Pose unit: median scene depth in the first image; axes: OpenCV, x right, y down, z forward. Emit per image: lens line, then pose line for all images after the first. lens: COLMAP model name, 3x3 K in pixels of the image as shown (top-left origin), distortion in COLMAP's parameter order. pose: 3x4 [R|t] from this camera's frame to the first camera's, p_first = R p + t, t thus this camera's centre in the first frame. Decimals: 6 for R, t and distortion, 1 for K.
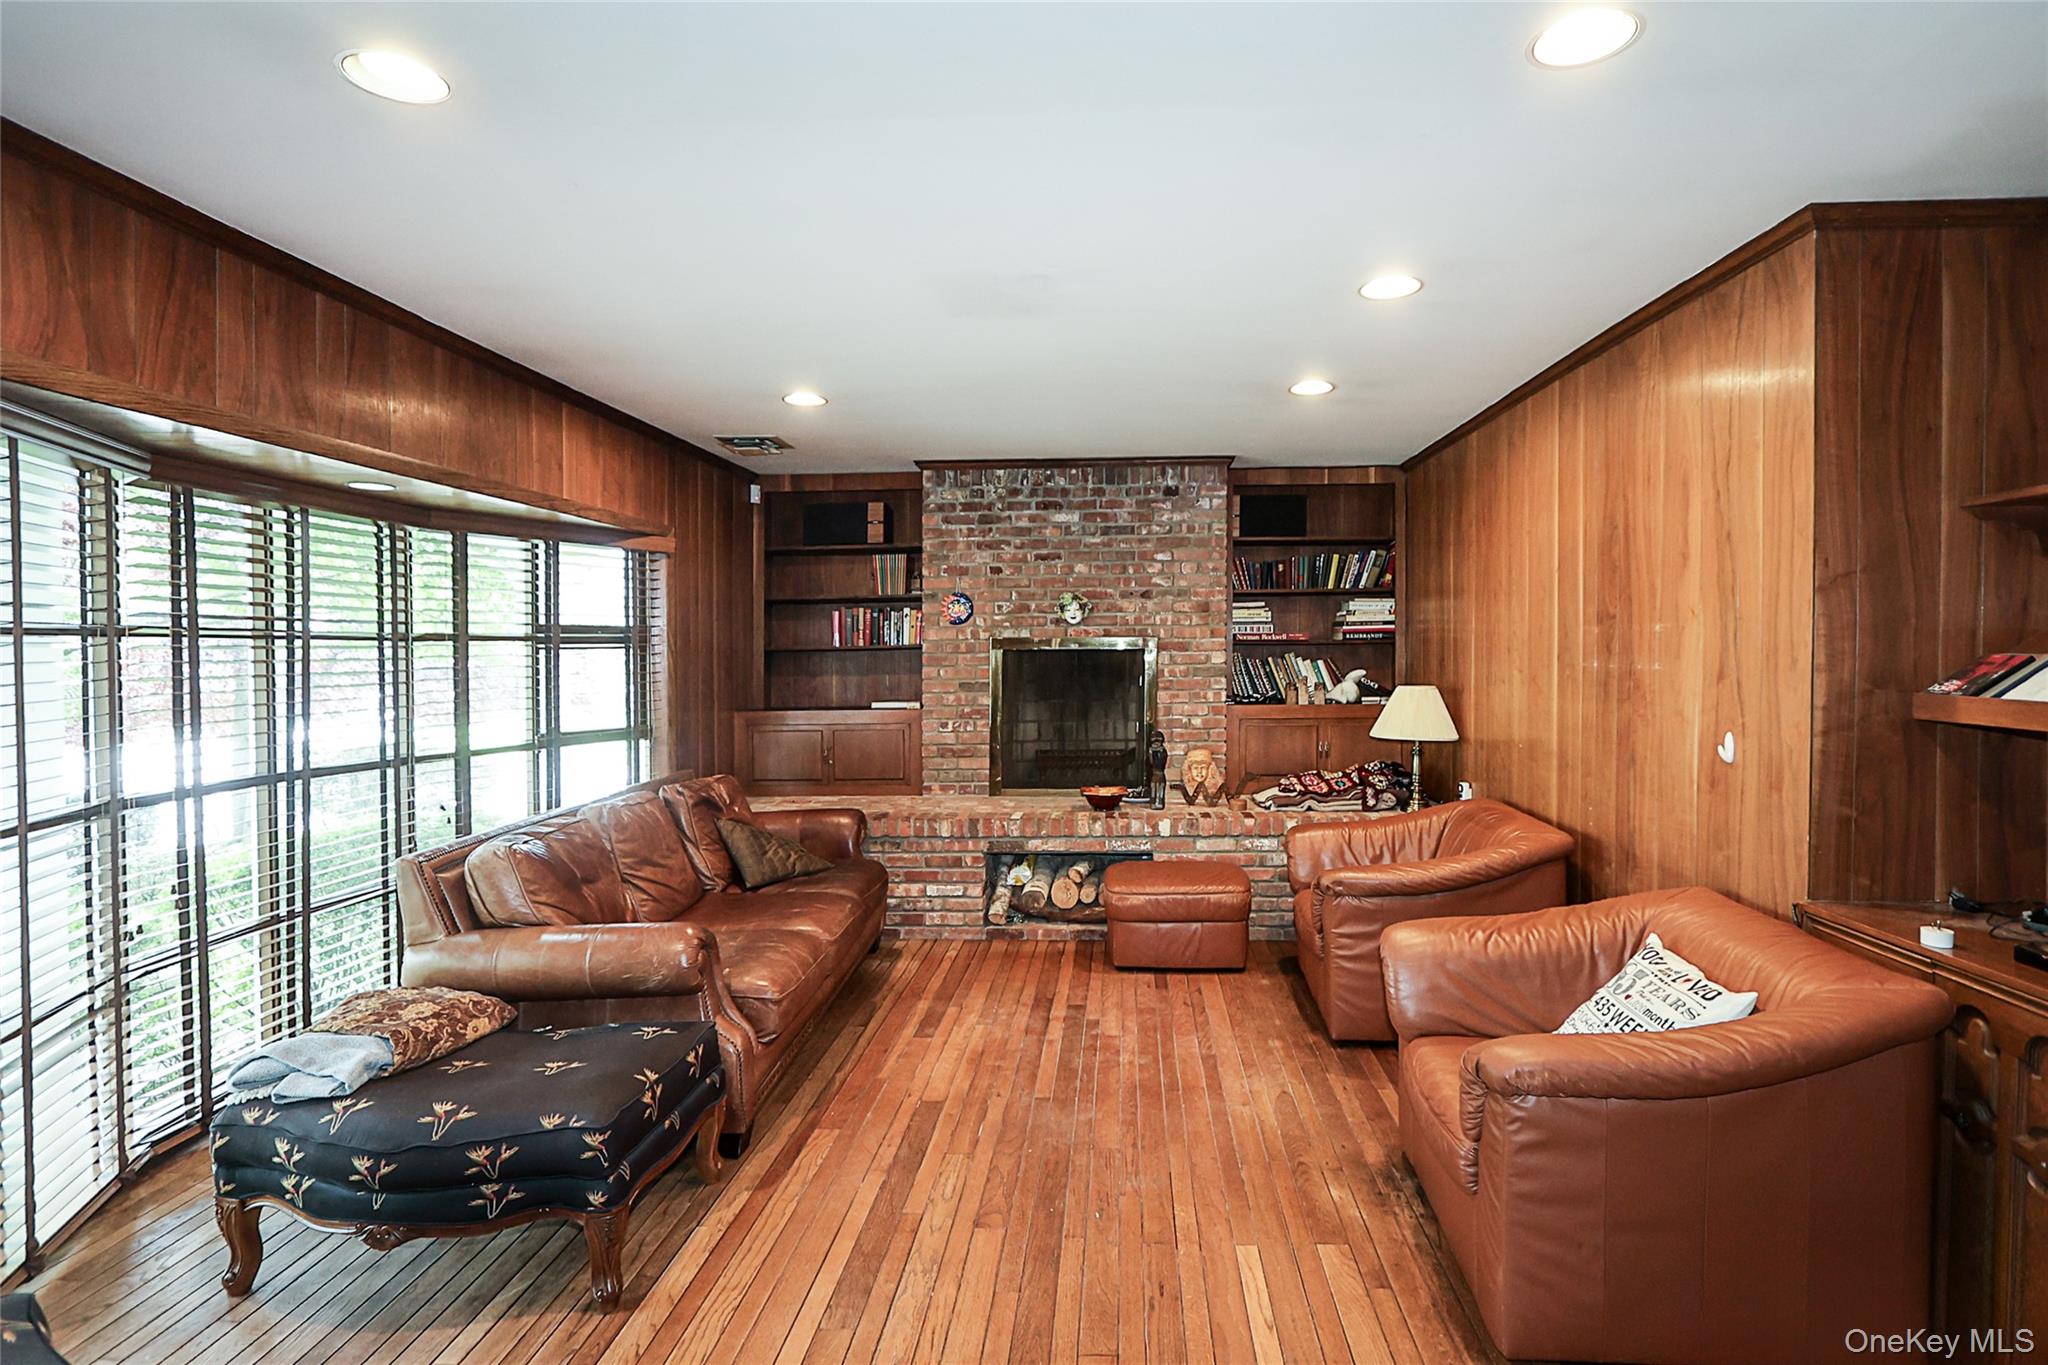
lens RADIAL K [[941.4, 0, 1132.5], [0, 941.4, 765.6], [0, 0, 1]] dist [-0.015231, -0.000805]
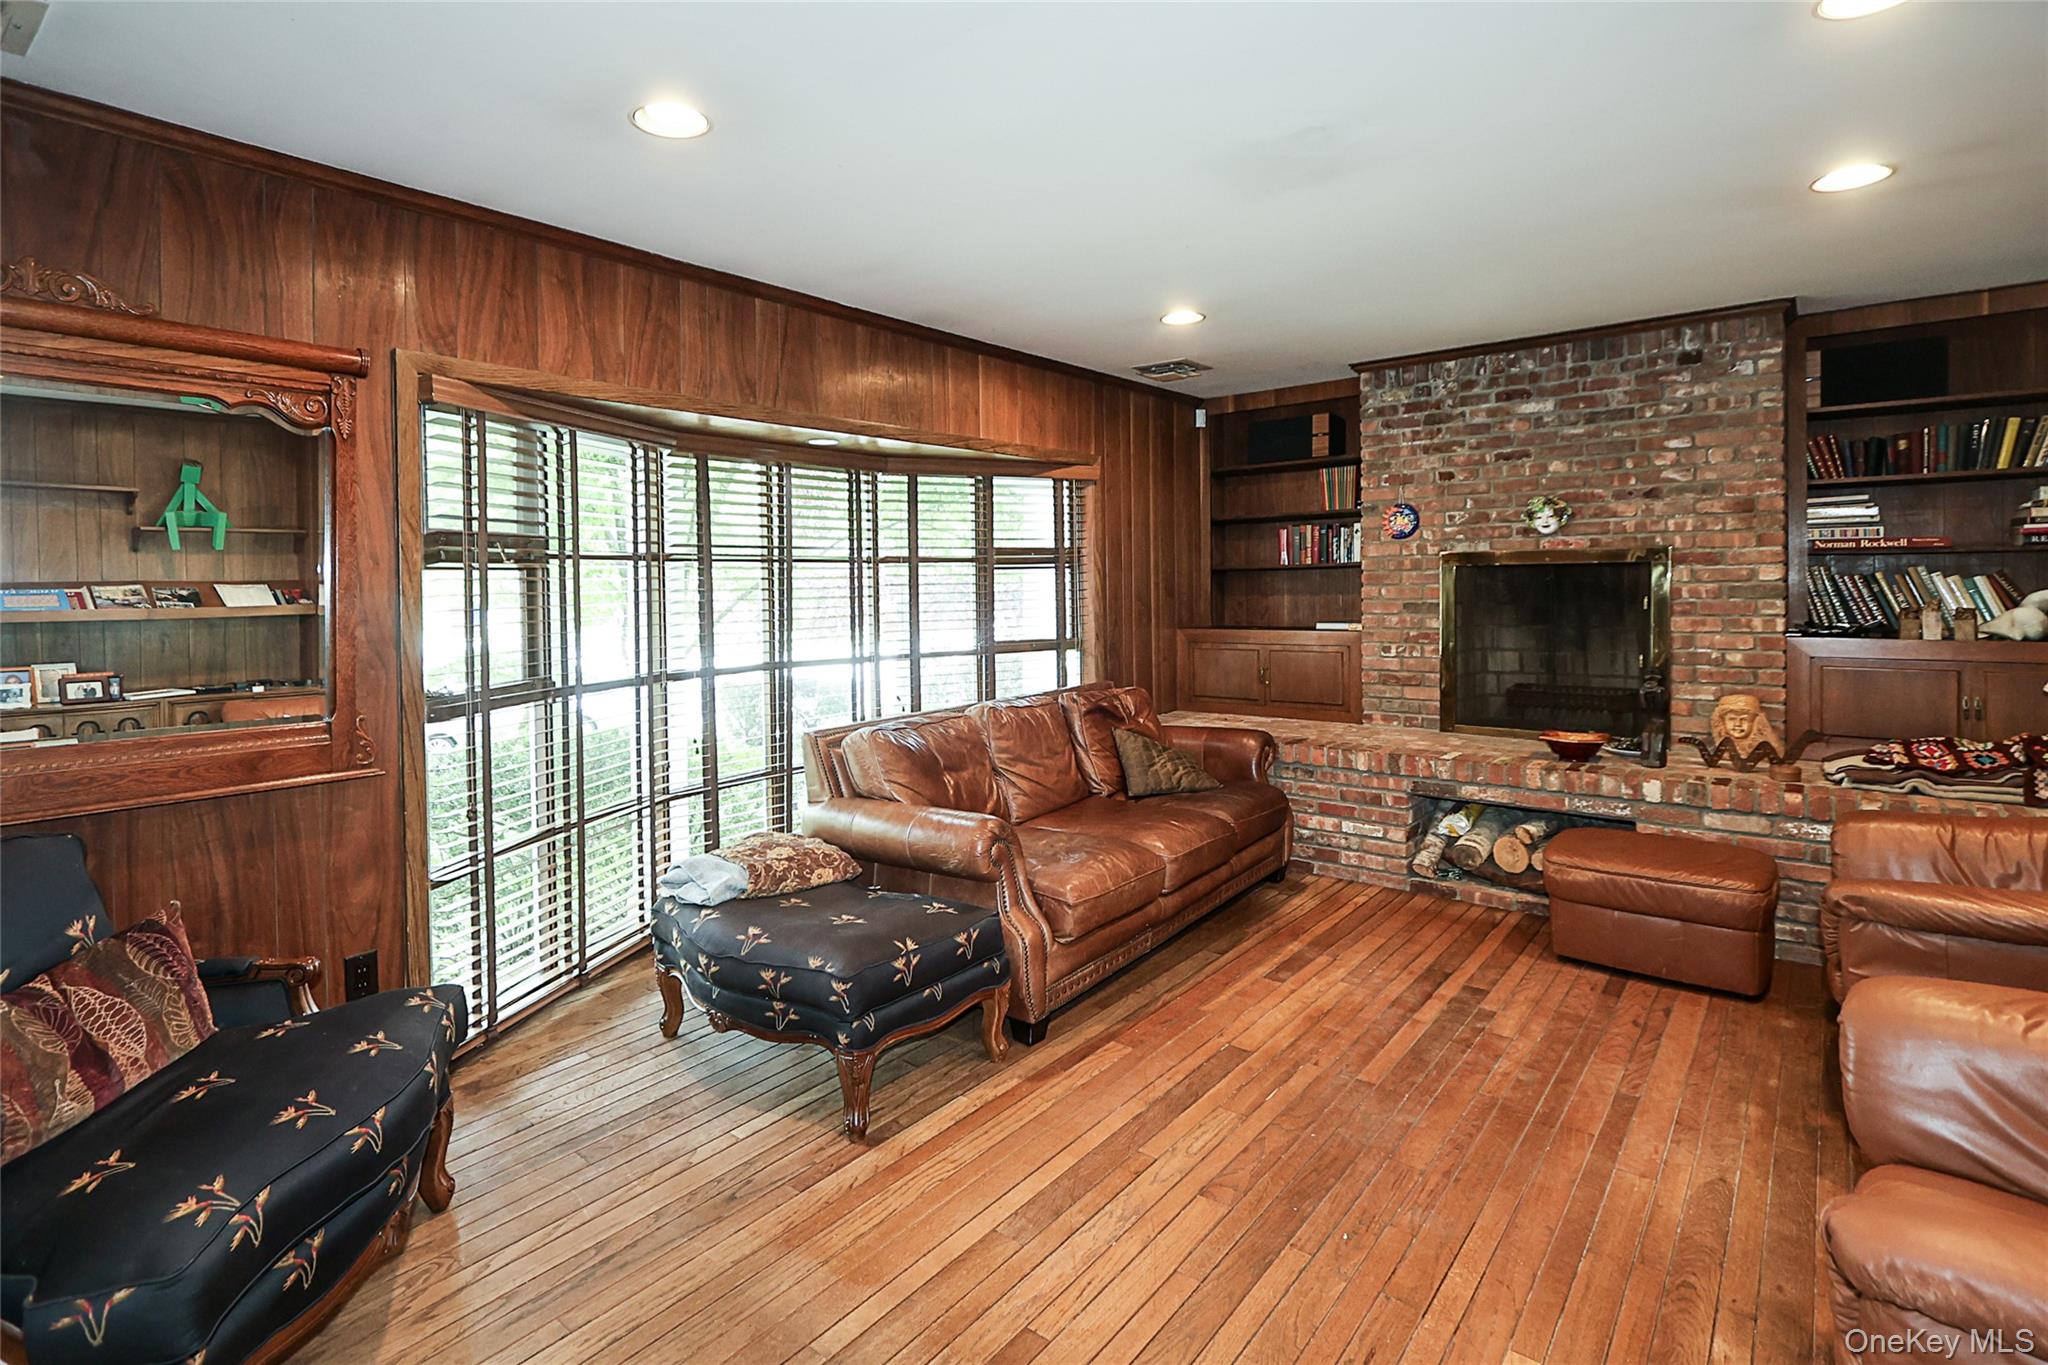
lens RADIAL K [[957.6, 0, 1057.1], [0, 957.6, 671.9], [0, 0, 1]] dist [-0.010772, -0.000335]
pose [[0.792306, 0.051681, -0.607931, 0.127959], [-0.063157, 0.998000, 0.002530, -0.003681], [0.606846, 0.036391, 0.793986, 0.079352]]
